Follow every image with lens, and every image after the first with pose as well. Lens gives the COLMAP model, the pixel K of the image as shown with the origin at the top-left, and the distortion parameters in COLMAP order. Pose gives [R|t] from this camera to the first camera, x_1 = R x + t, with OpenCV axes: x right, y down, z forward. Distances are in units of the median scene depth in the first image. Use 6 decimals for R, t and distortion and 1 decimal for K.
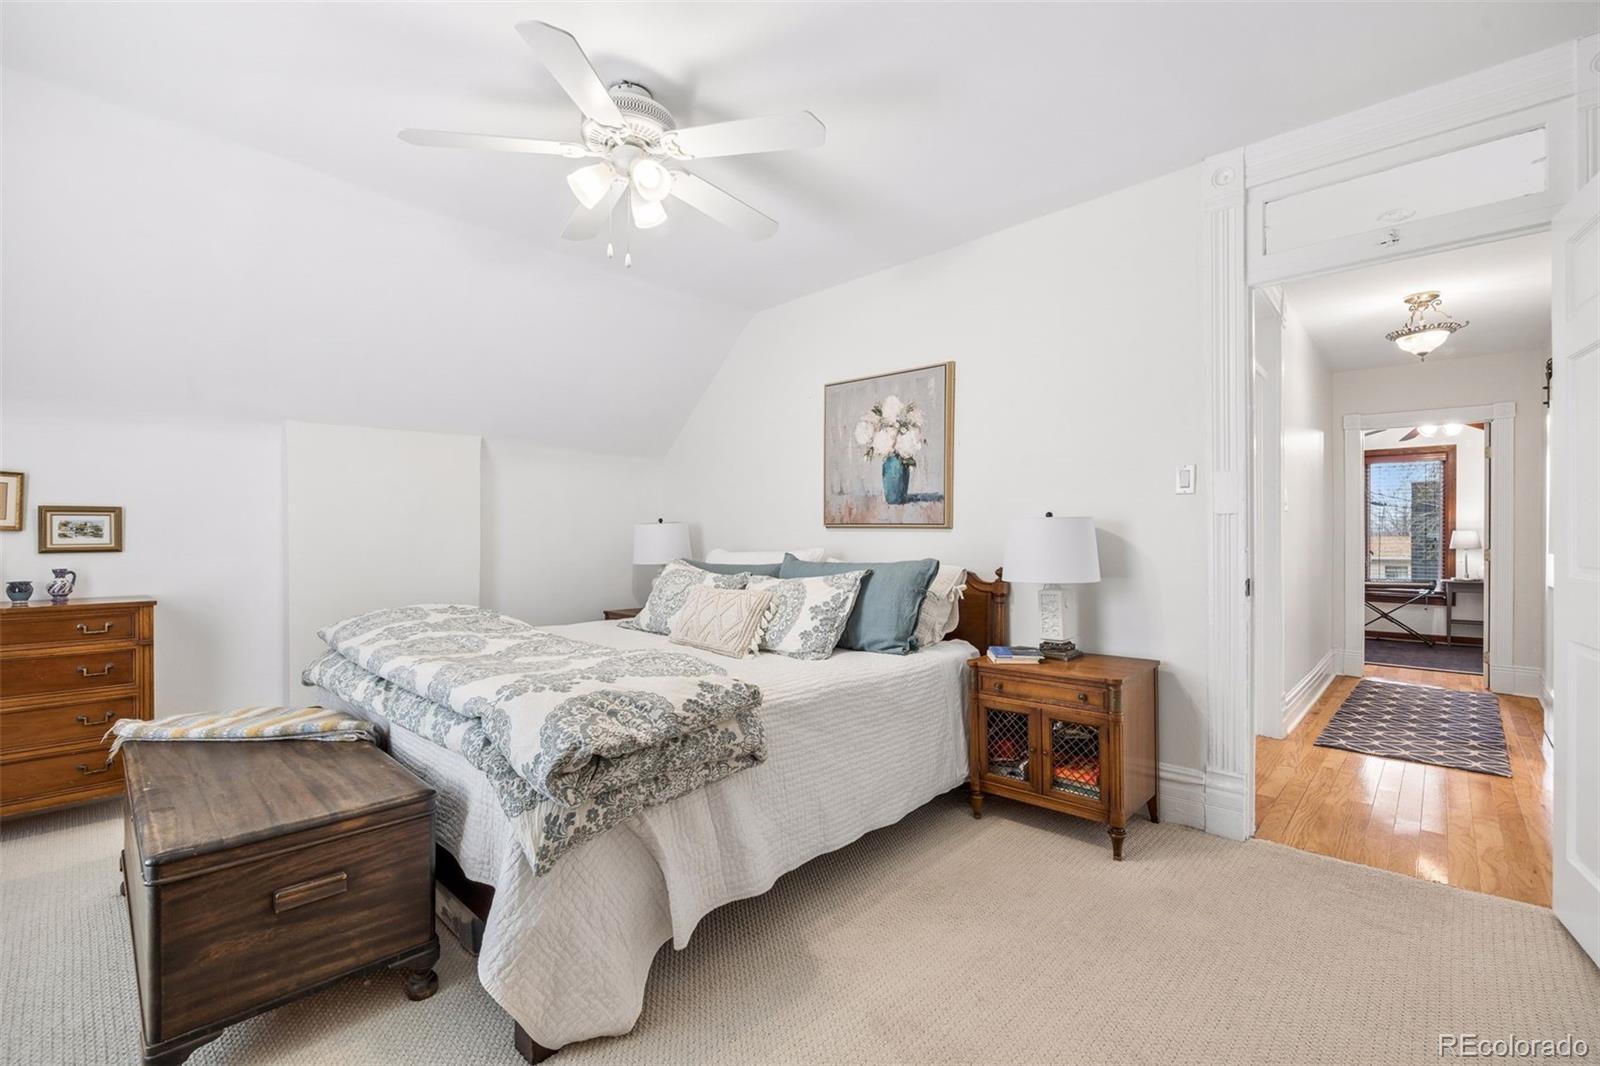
lens RADIAL K [[676.5, 0, 805.5], [0, 676.5, 530.7], [0, 0, 1]] dist [-0.003078, 0.000118]
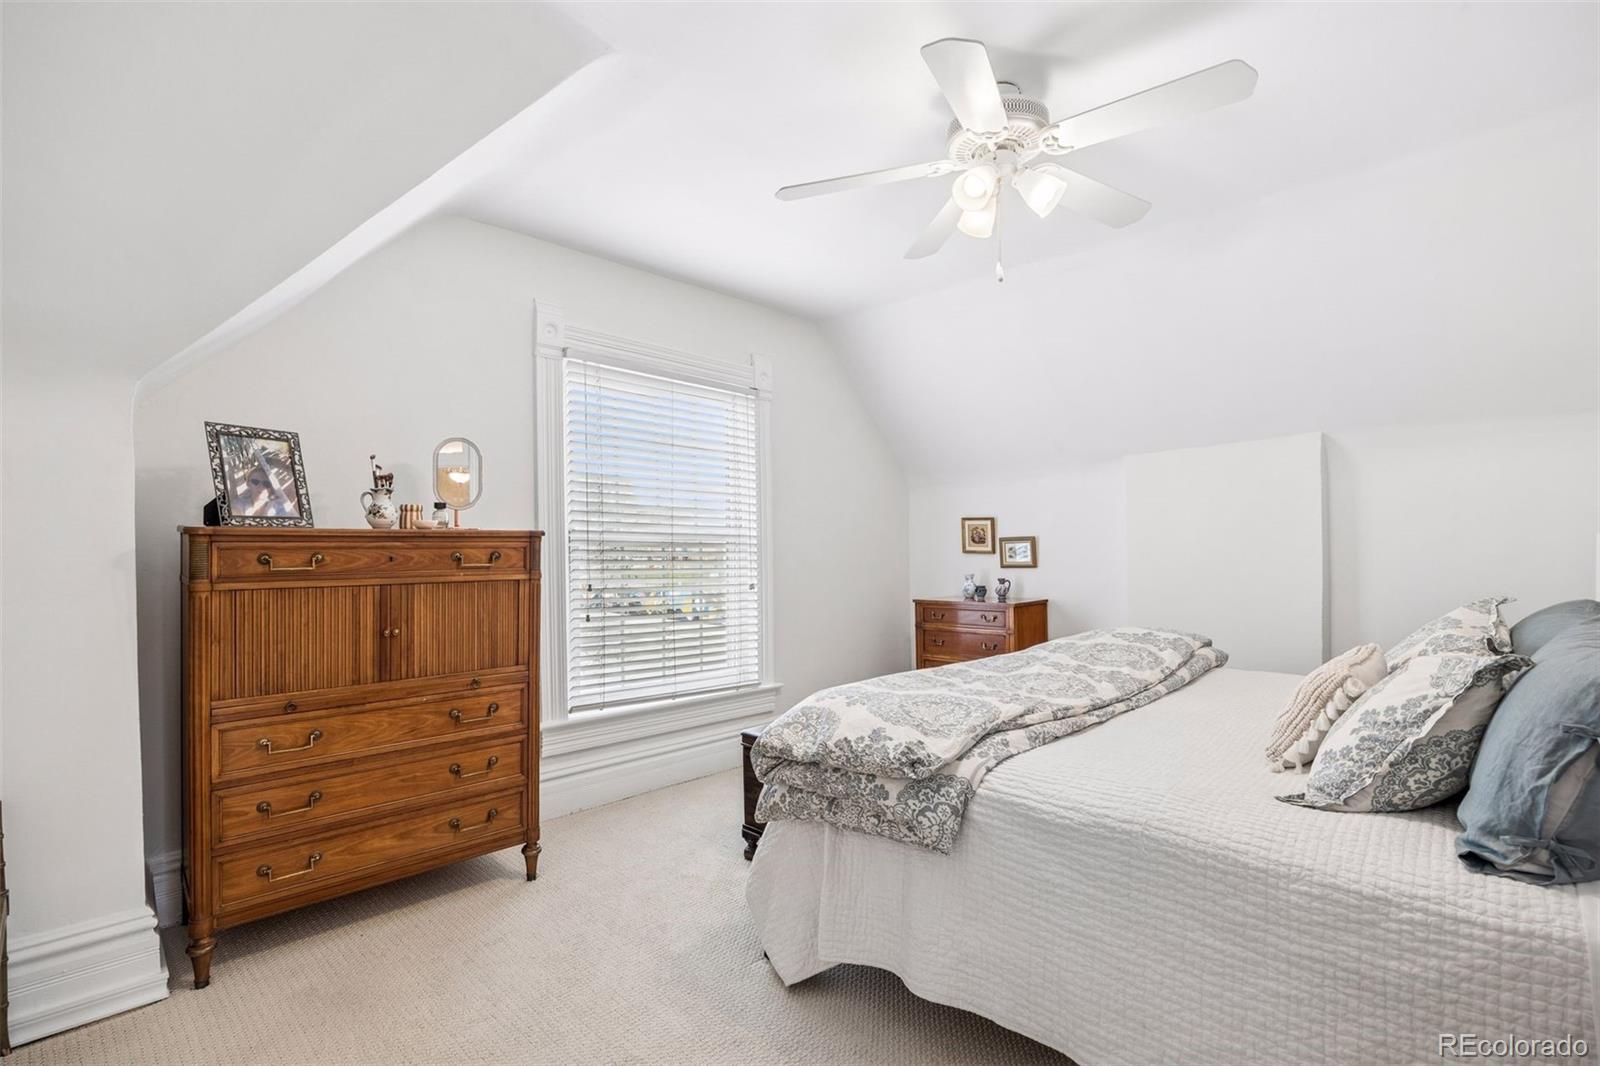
lens RADIAL K [[721.0, 0, 802.4], [0, 721.0, 540.7], [0, 0, 1]] dist [-0.023420, 0.019550]
pose [[-0.003180, -0.011392, -0.999930, 0.564151], [0.032882, 0.999393, -0.011491, -0.026481], [0.999454, -0.032916, -0.002803, 0.566828]]
